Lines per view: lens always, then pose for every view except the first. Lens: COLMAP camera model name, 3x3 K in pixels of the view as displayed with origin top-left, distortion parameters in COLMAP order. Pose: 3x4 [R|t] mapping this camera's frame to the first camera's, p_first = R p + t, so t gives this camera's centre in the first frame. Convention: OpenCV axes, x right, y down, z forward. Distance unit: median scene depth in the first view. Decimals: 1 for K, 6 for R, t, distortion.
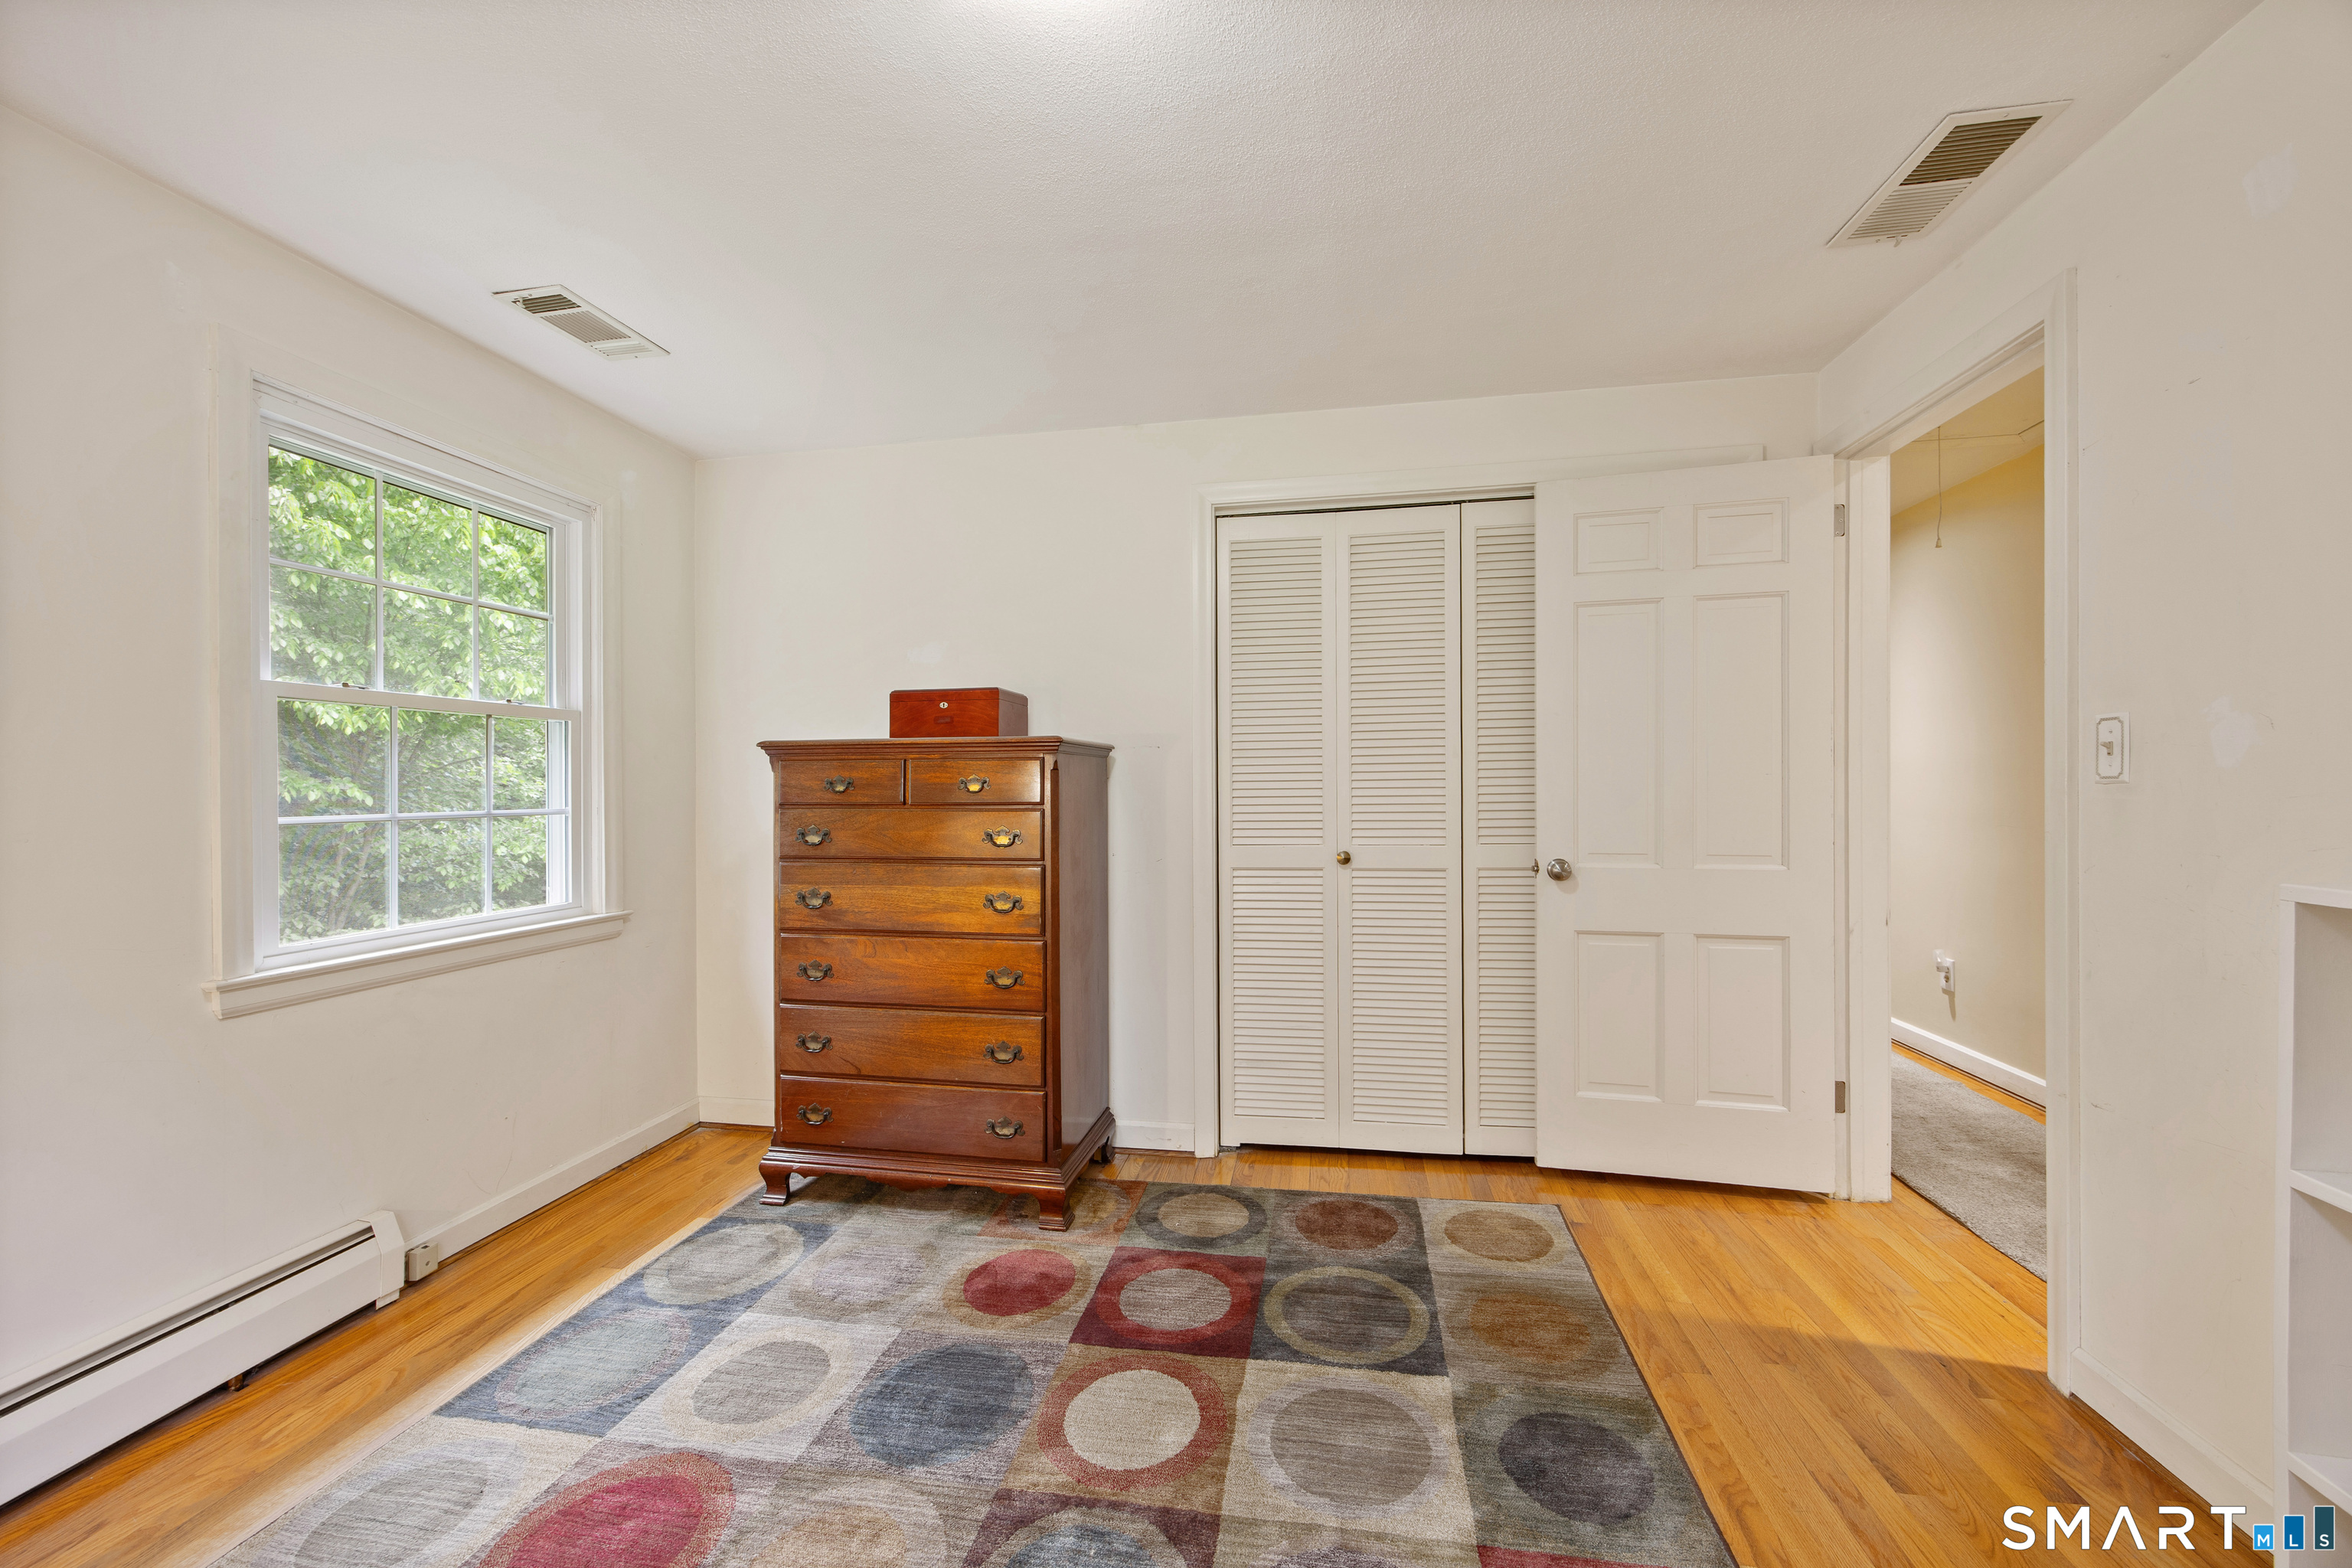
lens RADIAL K [[906.7, 0, 1167.3], [0, 906.7, 784.4], [0, 0, 1]] dist [-0.000457, 0.000015]
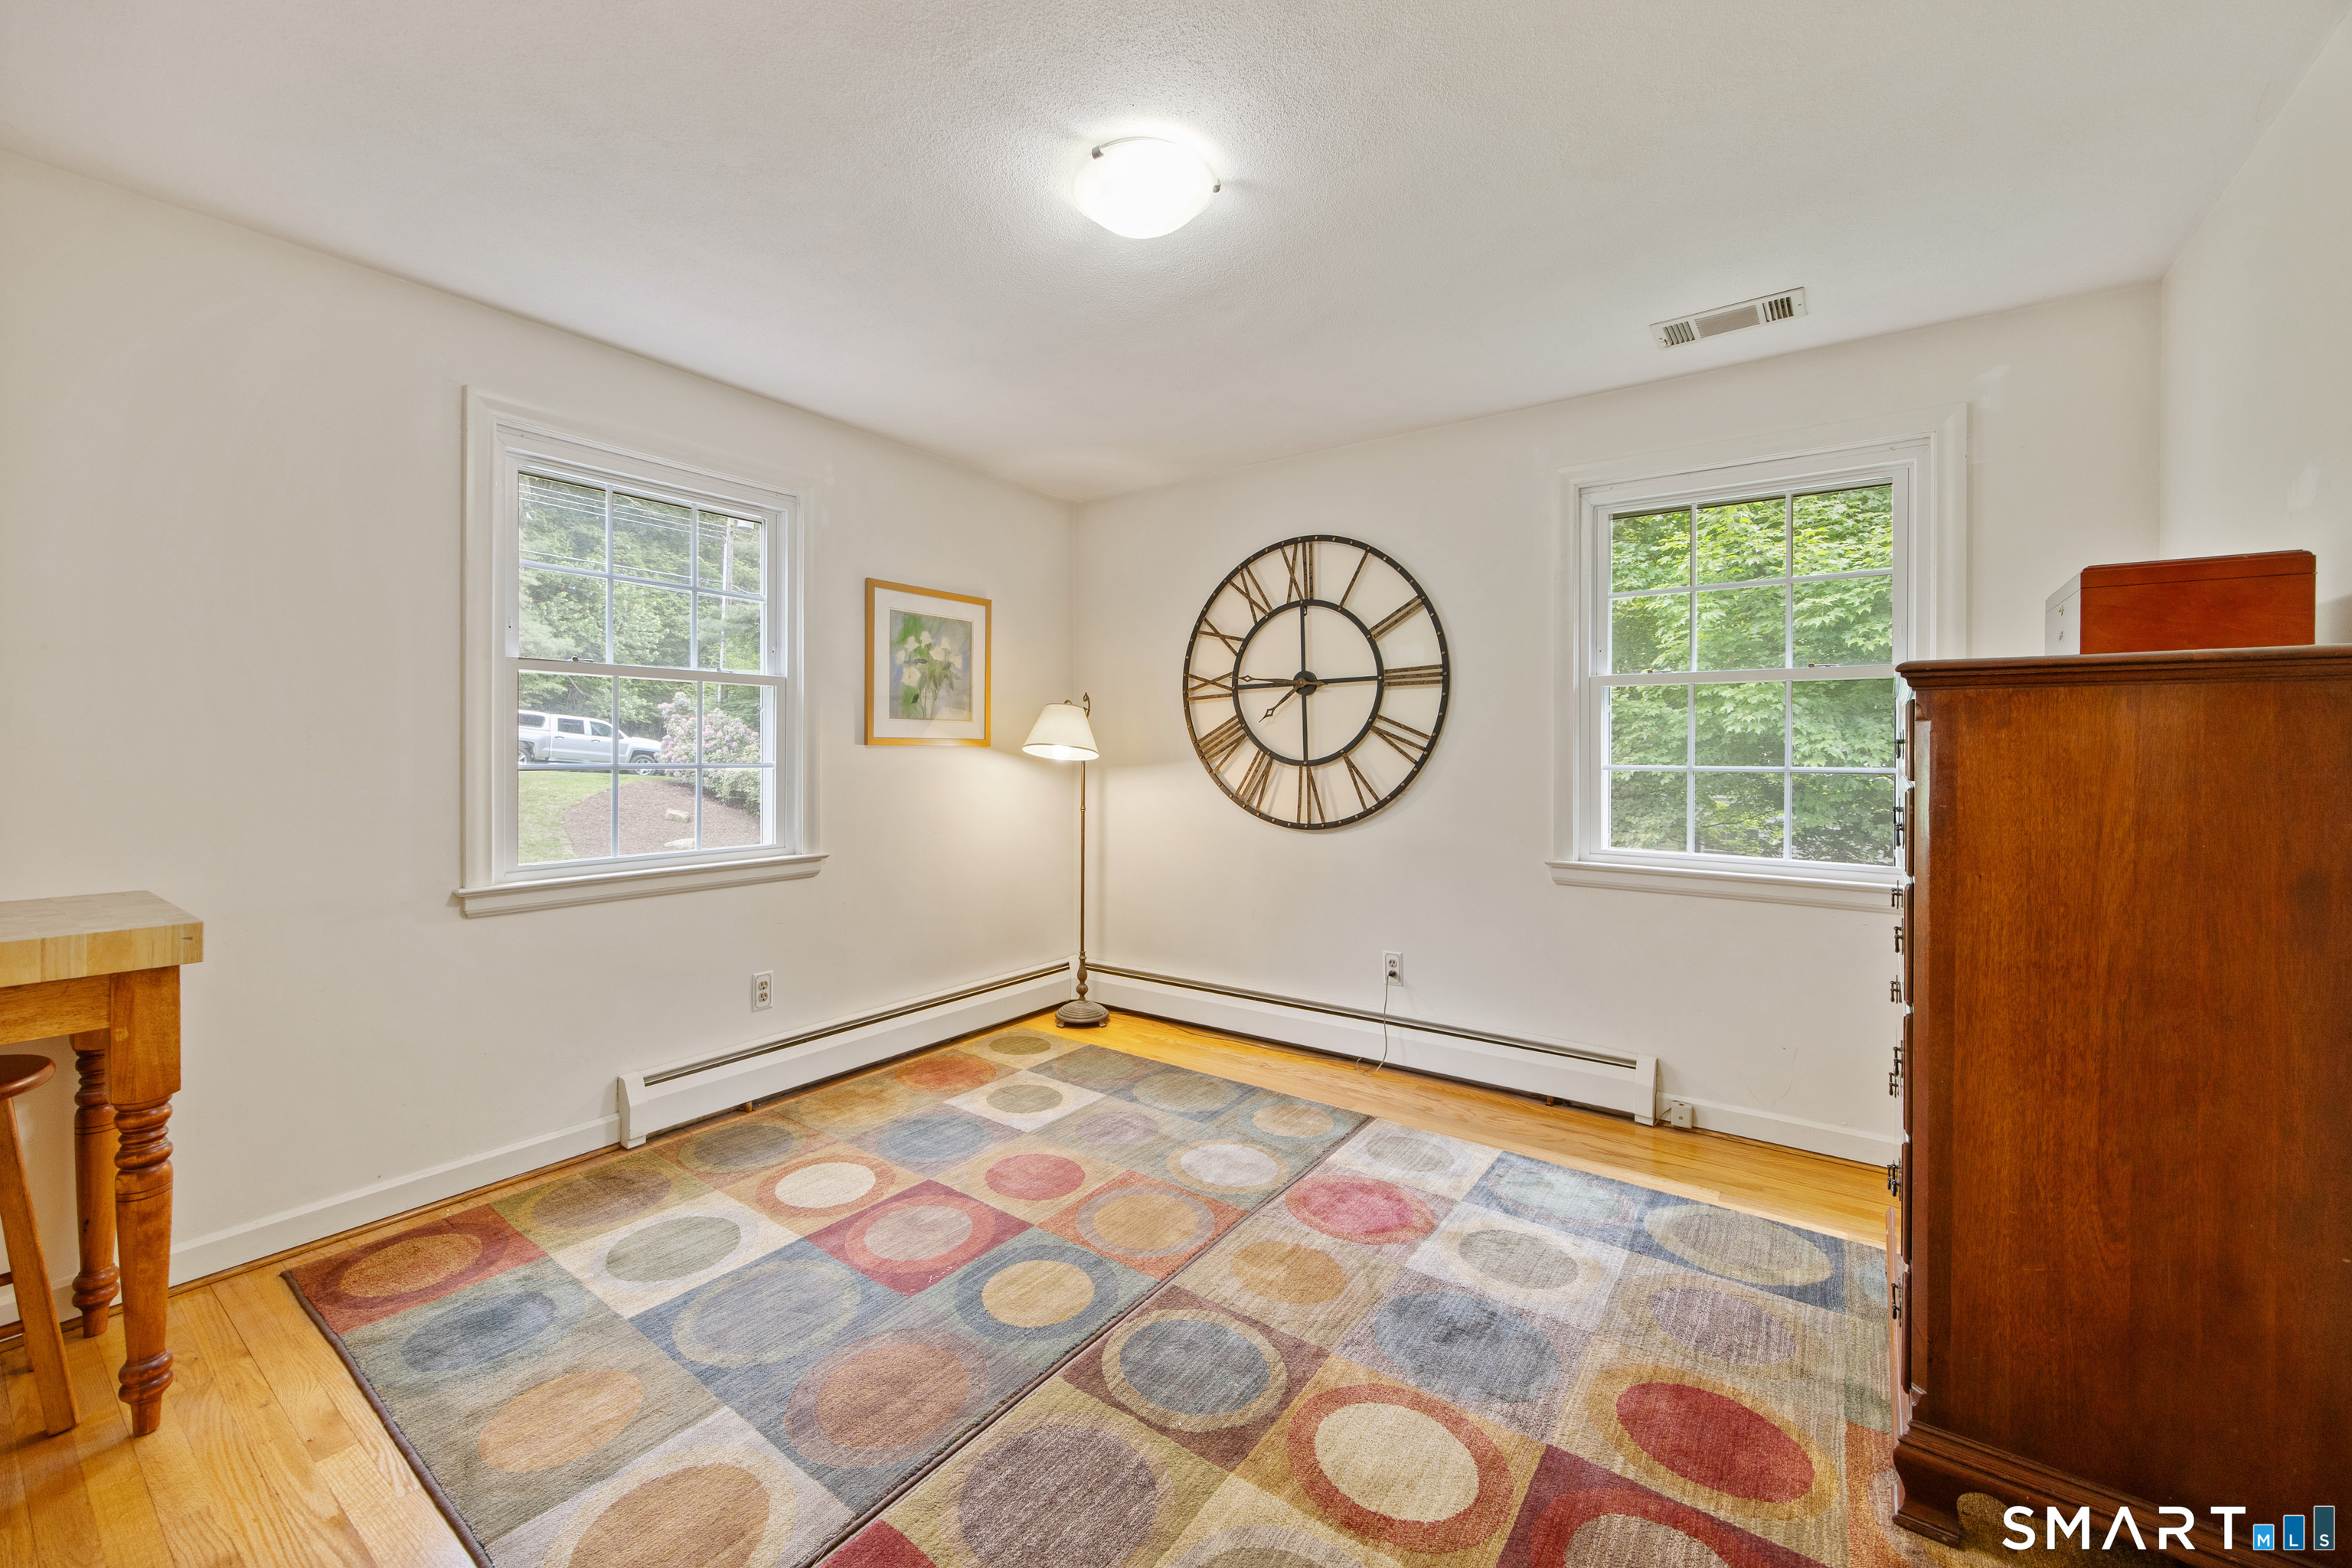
lens RADIAL K [[932.8, 0, 1170.8], [0, 932.8, 720.0], [0, 0, 1]] dist [-0.000426, 0.000019]
pose [[-0.441548, -0.023043, -0.896942, 0.738692], [0.001521, 0.999650, -0.026430, 0.000856], [0.897236, -0.013035, -0.441358, 1.004164]]
